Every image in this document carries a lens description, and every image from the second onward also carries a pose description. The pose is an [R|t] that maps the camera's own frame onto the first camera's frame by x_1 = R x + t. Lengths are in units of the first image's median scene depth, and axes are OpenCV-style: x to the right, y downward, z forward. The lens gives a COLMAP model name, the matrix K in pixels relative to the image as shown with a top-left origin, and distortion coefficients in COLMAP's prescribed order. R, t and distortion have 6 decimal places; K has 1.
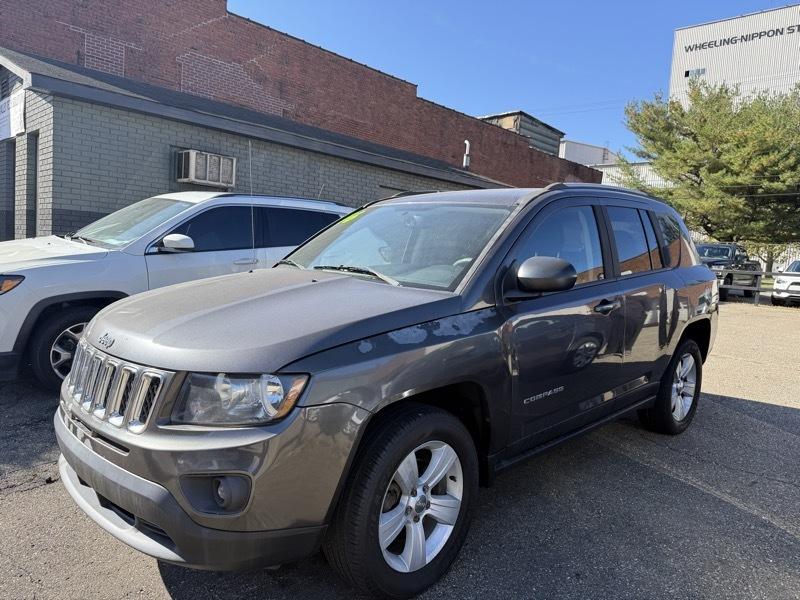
lens RADIAL K [[561.2, 0, 401.5], [0, 561.2, 299.2], [0, 0, 1]] dist [0.009134, -0.022709]
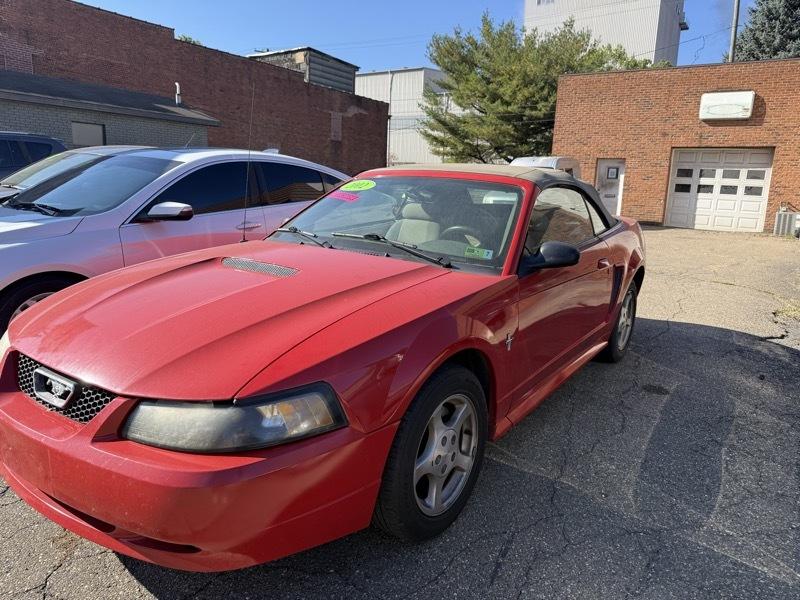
lens RADIAL K [[561.2, 0, 402.1], [0, 561.2, 303.3], [0, 0, 1]] dist [0.009134, -0.022709]
pose [[0.985528, -0.059087, 0.158881, 0.186430], [0.038030, 0.990460, 0.132447, 0.030336], [-0.165191, -0.124488, 0.978373, -0.190234]]
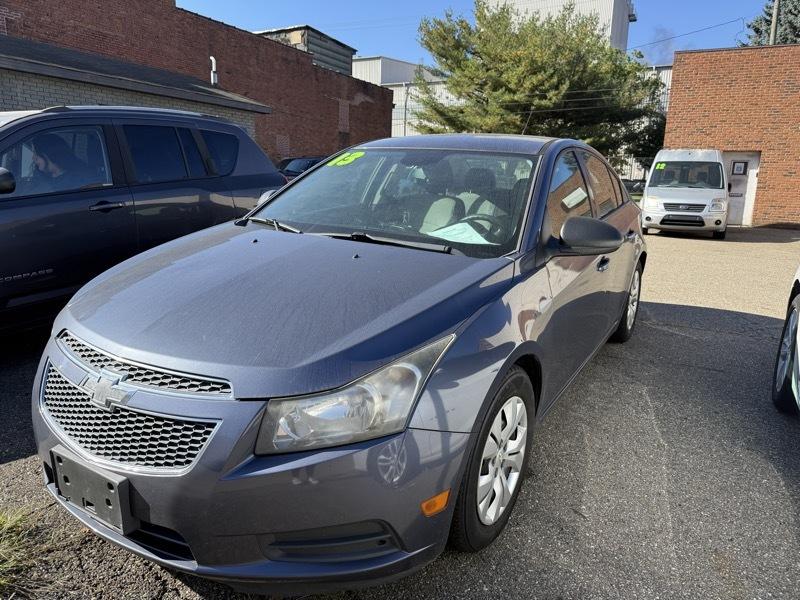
lens RADIAL K [[561.2, 0, 398.3], [0, 561.2, 302.1], [0, 0, 1]] dist [0.009134, -0.022709]
pose [[0.960979, -0.094880, 0.259842, 0.064008], [0.057596, 0.987380, 0.147526, 0.007630], [-0.270560, -0.126803, 0.954316, -0.042229]]
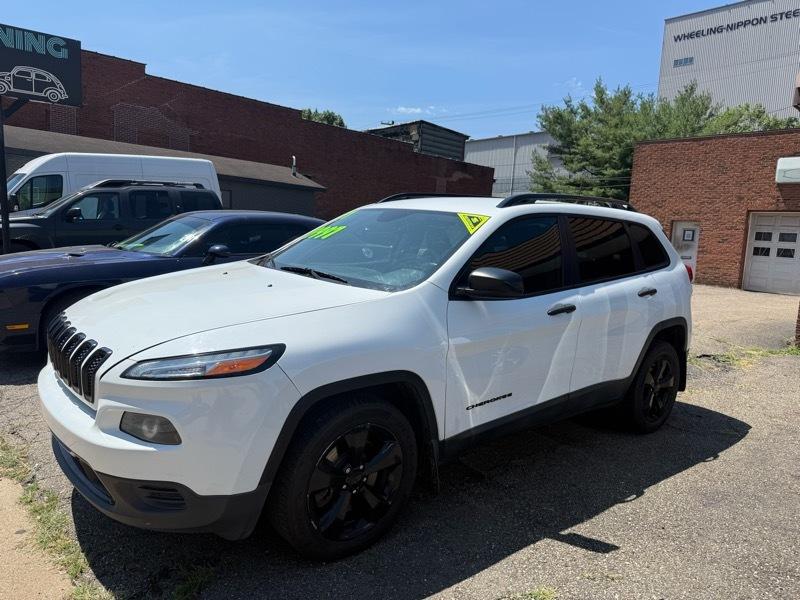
lens RADIAL K [[561.2, 0, 394.9], [0, 561.2, 306.7], [0, 0, 1]] dist [0.009134, -0.022709]
pose [[0.997520, 0.001392, -0.070373, 0.239856], [0.000766, 0.999531, 0.030629, 0.038781], [0.070382, -0.030607, 0.997050, -0.251534]]
